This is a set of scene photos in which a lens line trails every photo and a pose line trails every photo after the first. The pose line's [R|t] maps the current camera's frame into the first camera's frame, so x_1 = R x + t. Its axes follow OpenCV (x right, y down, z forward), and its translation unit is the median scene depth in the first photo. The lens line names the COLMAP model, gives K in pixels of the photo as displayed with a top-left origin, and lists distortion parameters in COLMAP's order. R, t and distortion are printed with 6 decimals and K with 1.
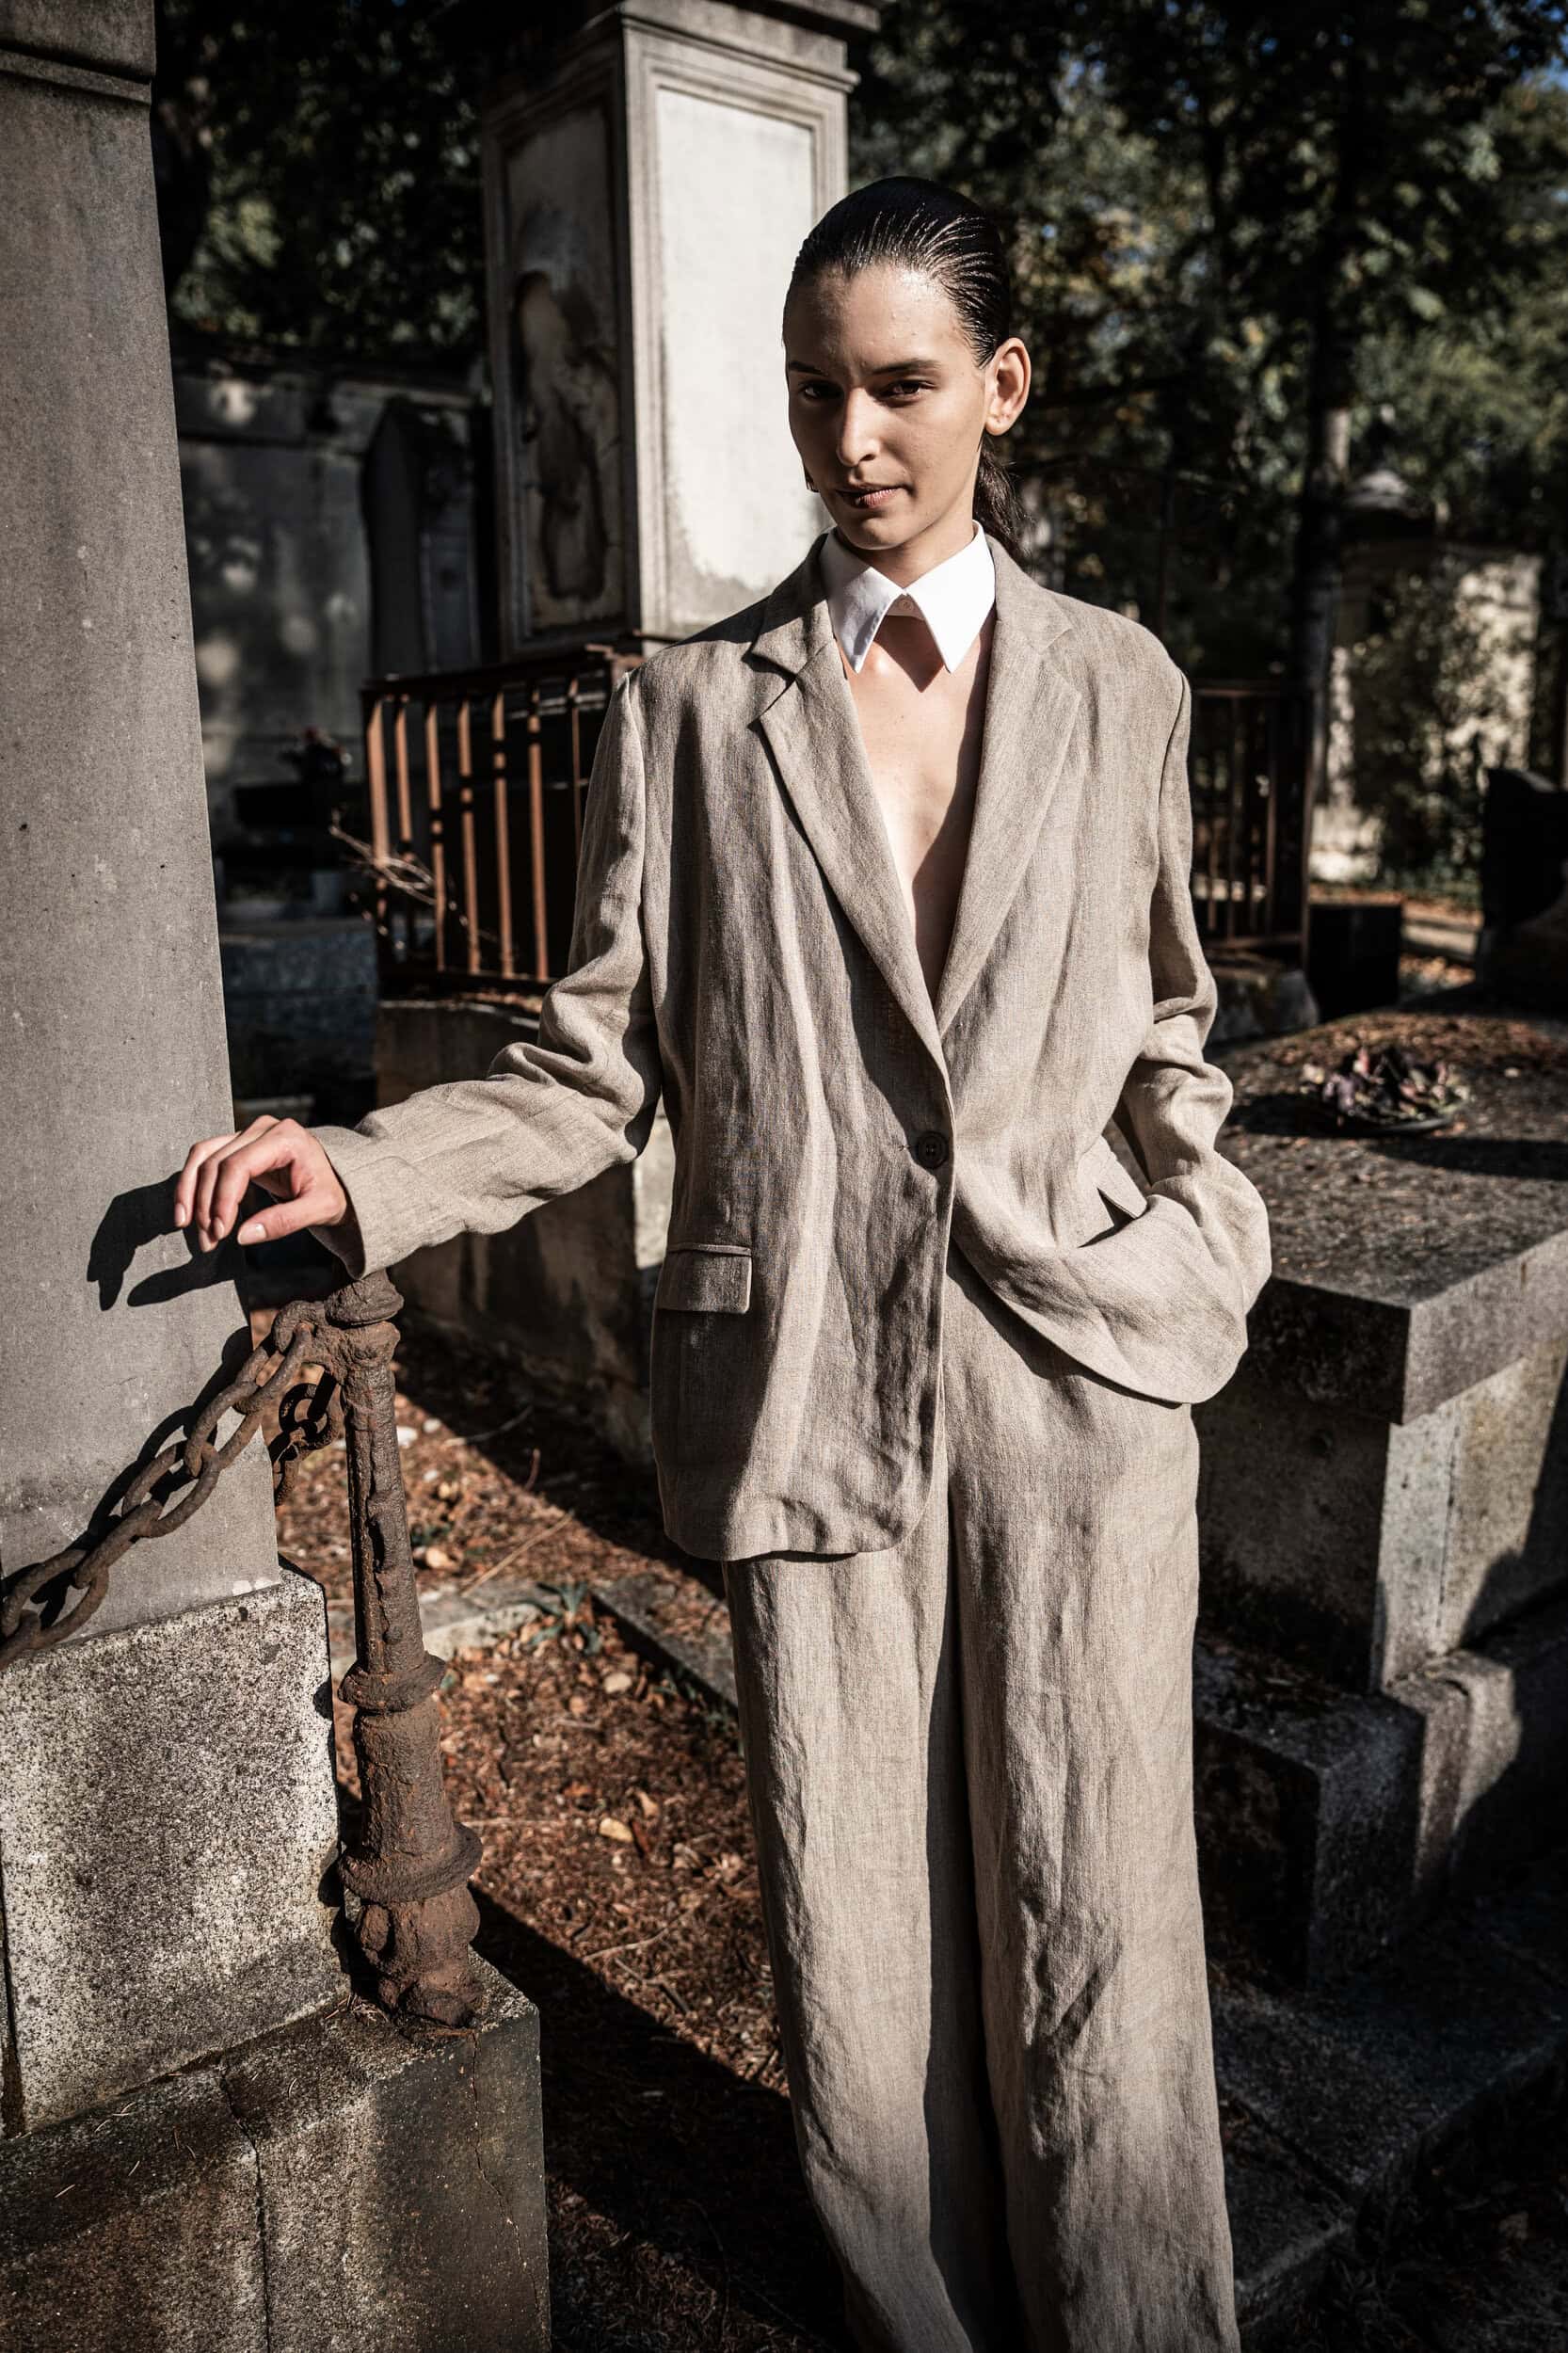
lens RADIAL K [[1879.6, 0, 765.8], [0, 1879.6, 1190.8], [0, 0, 1]] dist [-0.066818, 0.092957]
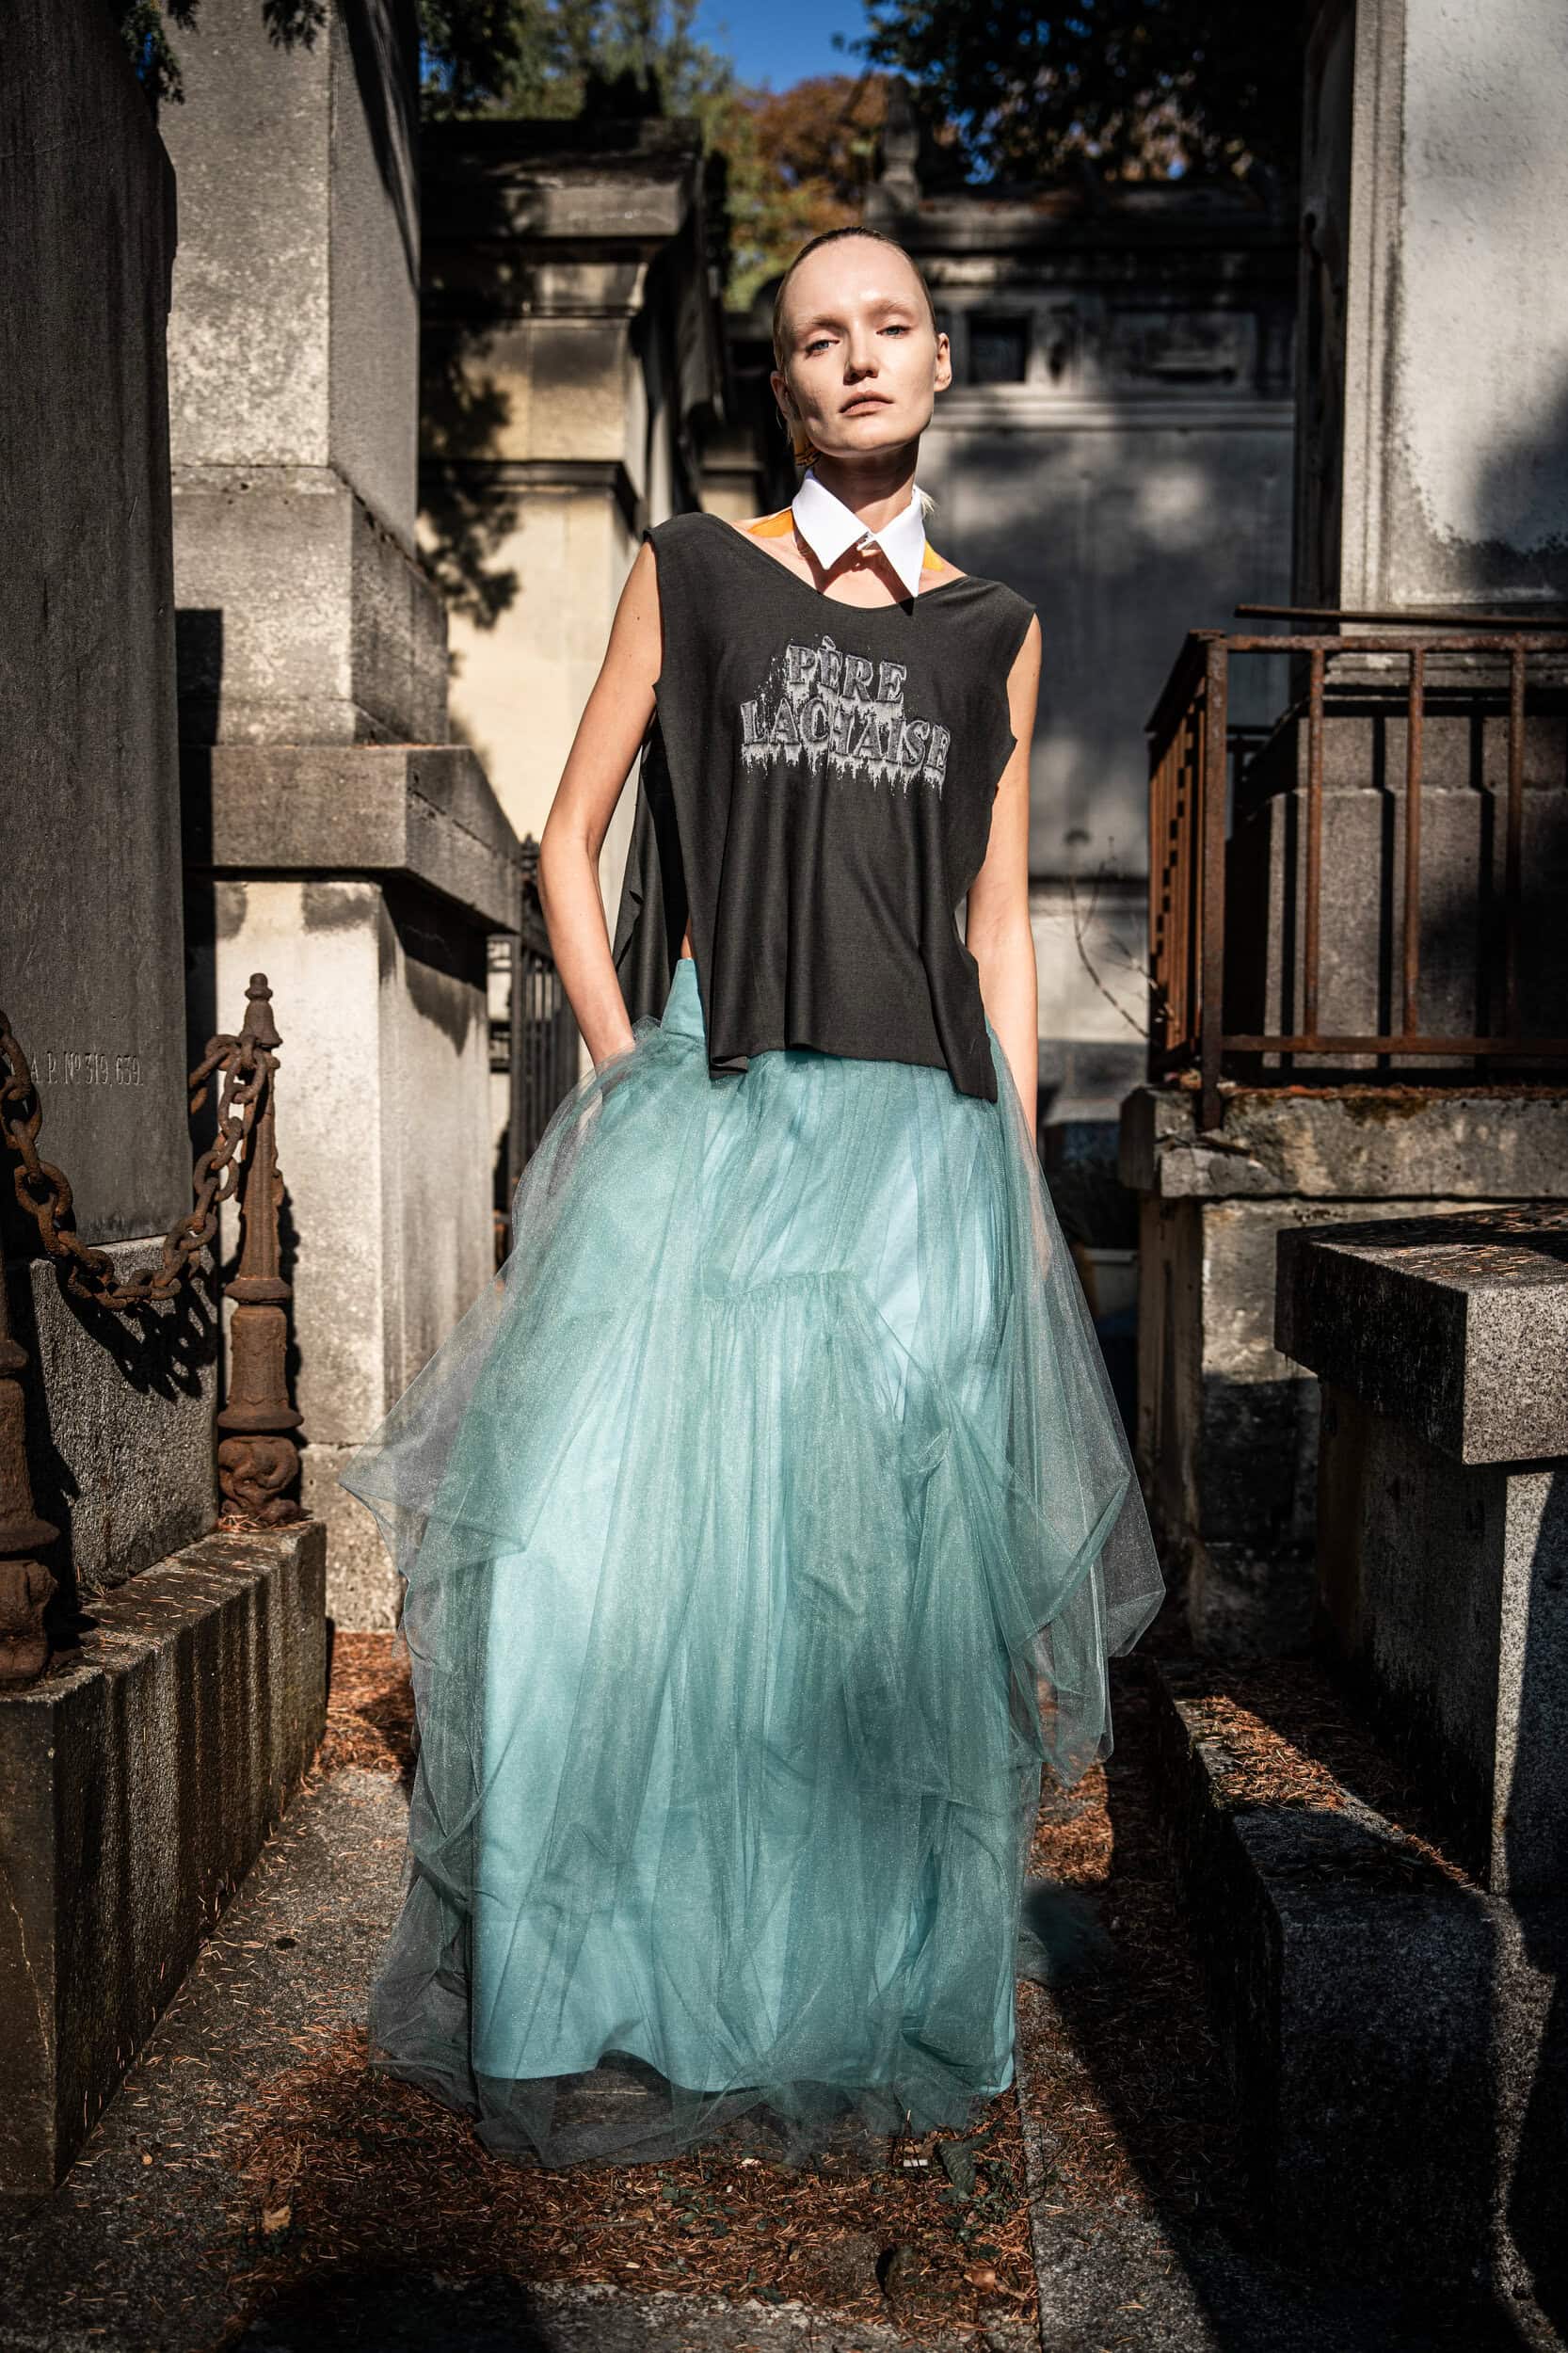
lens RADIAL K [[2531.8, 0, 747.0], [0, 2531.8, 1284.7], [0, 0, 1]] dist [0.052212, 0.000000]
pose [[0.740956, 0.057702, -0.669070, 0.743954], [-0.150042, 0.985341, -0.081185, 0.169606], [0.654577, 0.160543, 0.738752, 0.090347]]
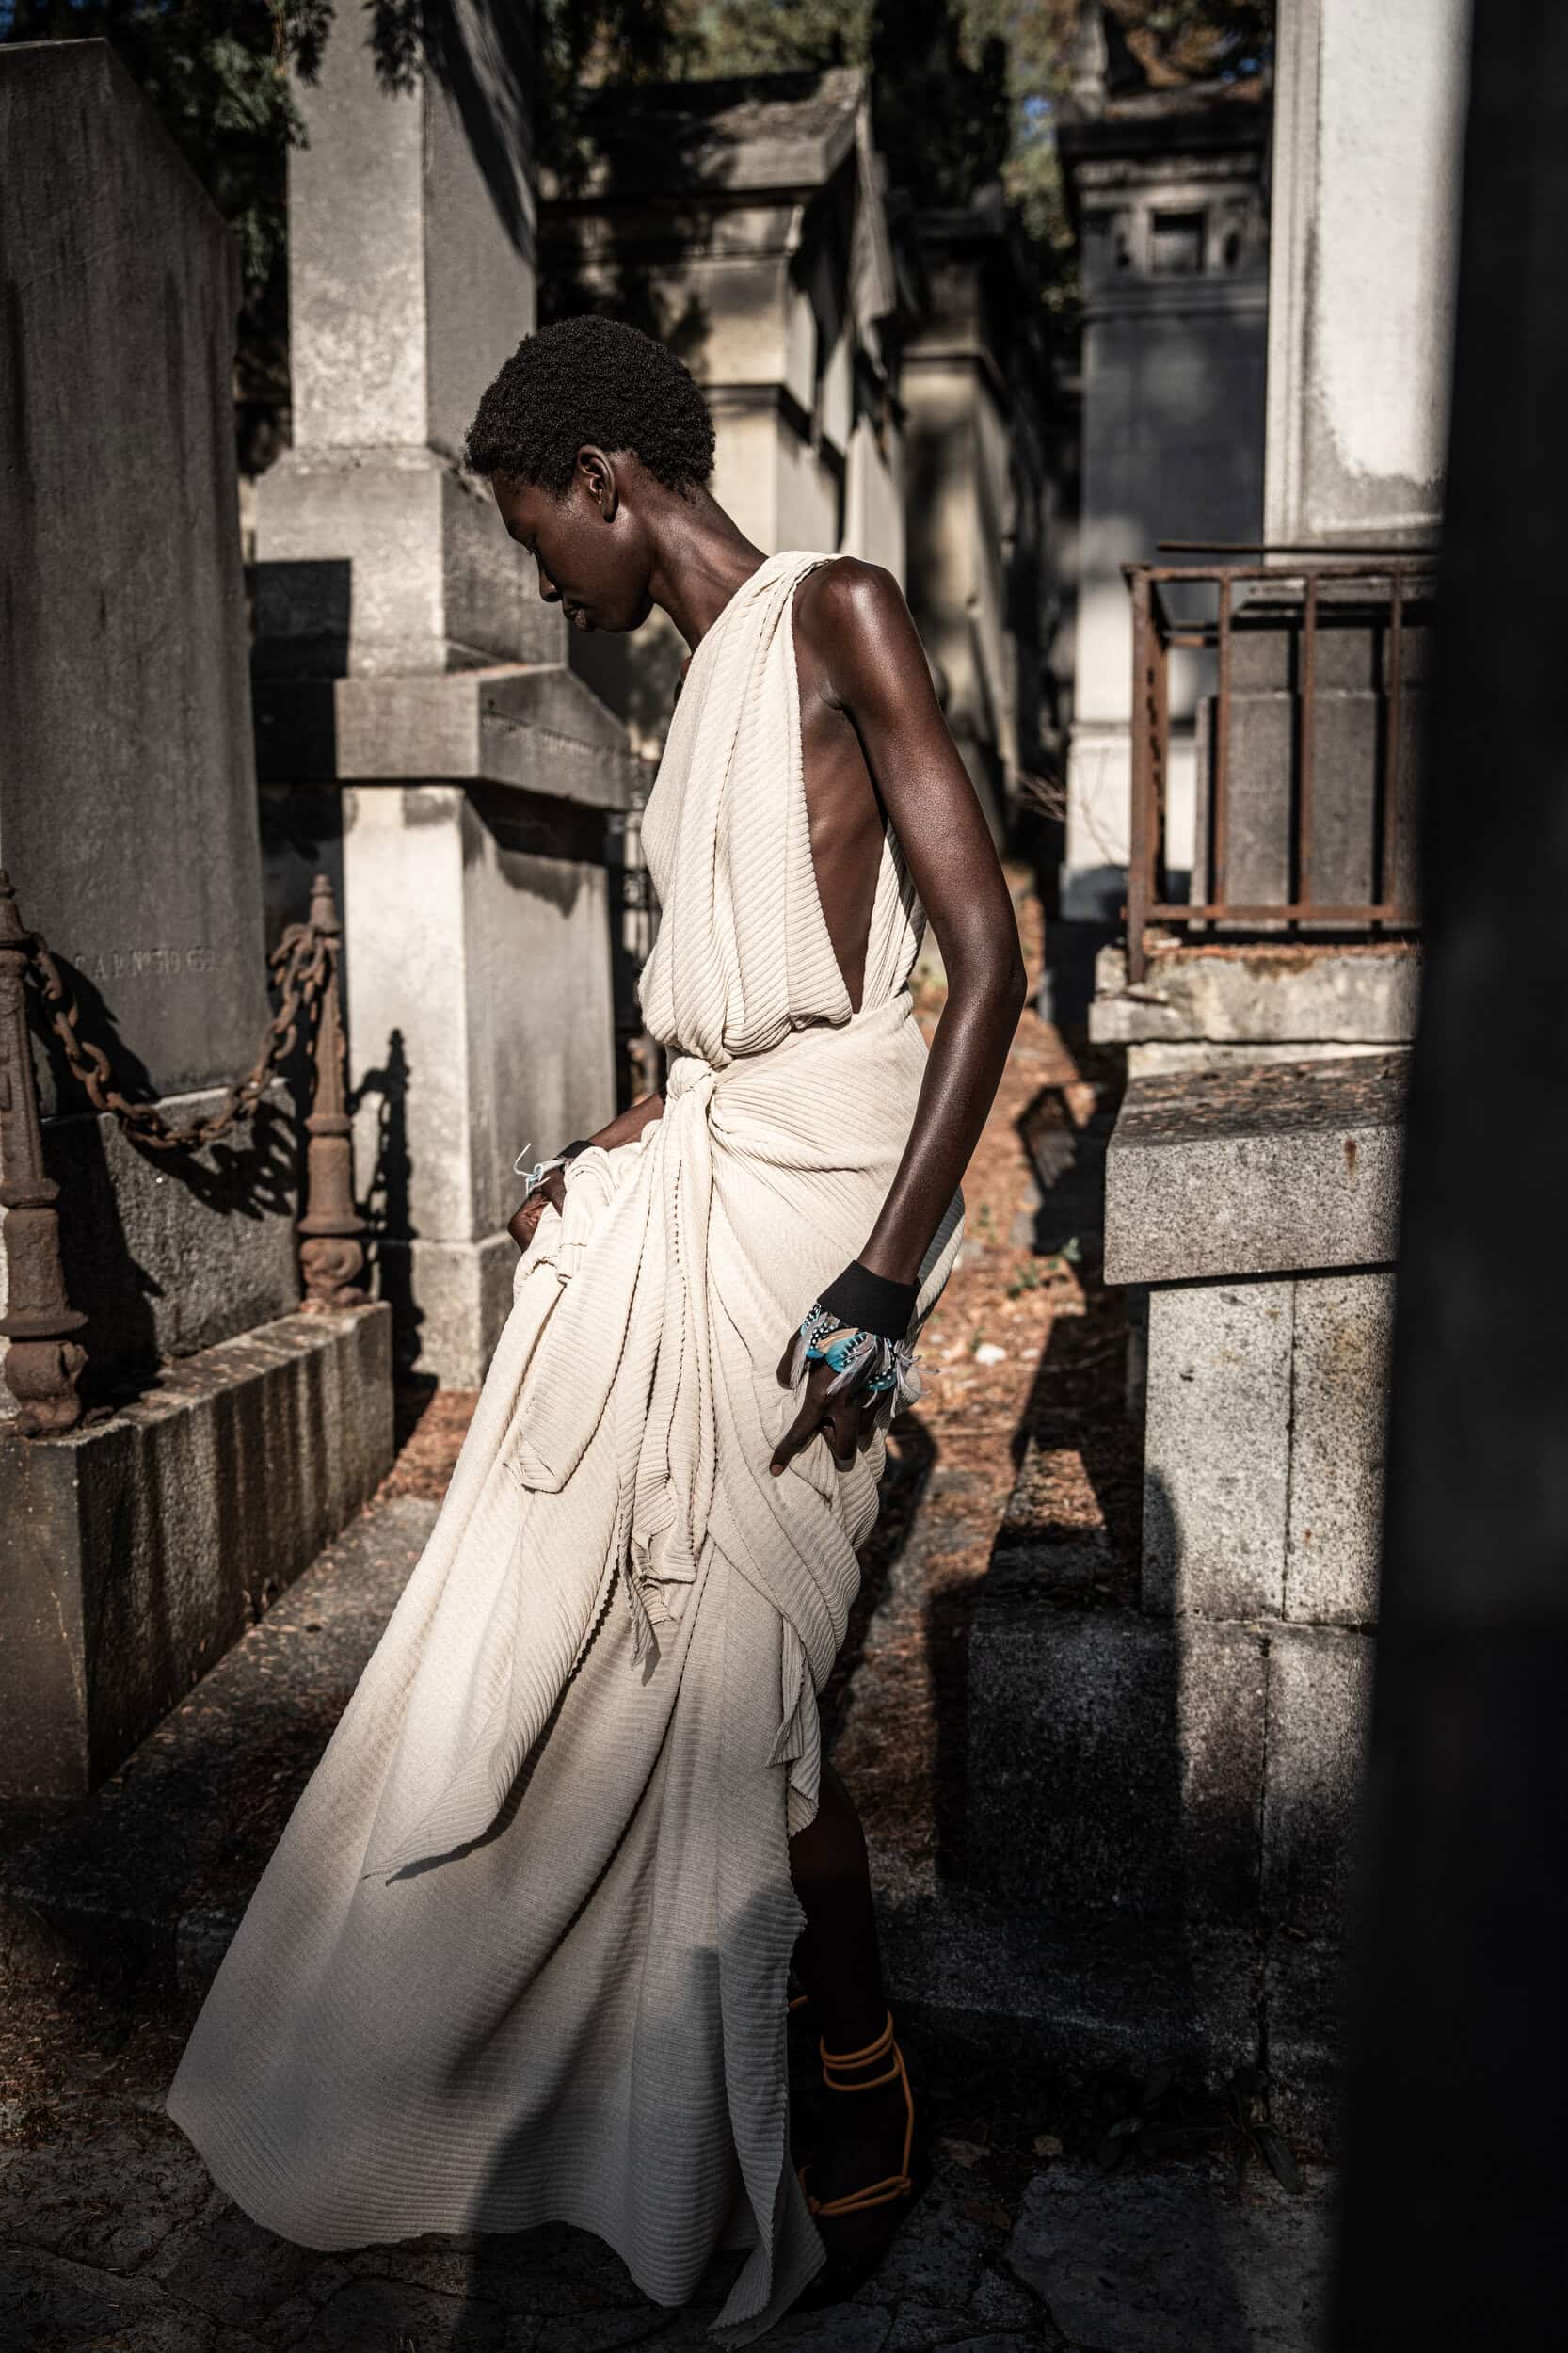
lens RADIAL K [[2277.2, 0, 783.9], [0, 2277.2, 1195.8], [0, 0, 1]] dist [0.034374, 0.000000]
pose [[0.648667, 0.099429, -0.754550, 1.022777], [-0.157251, 0.987546, -0.005053, 0.108387], [0.744650, 0.121931, 0.656223, 0.138596]]
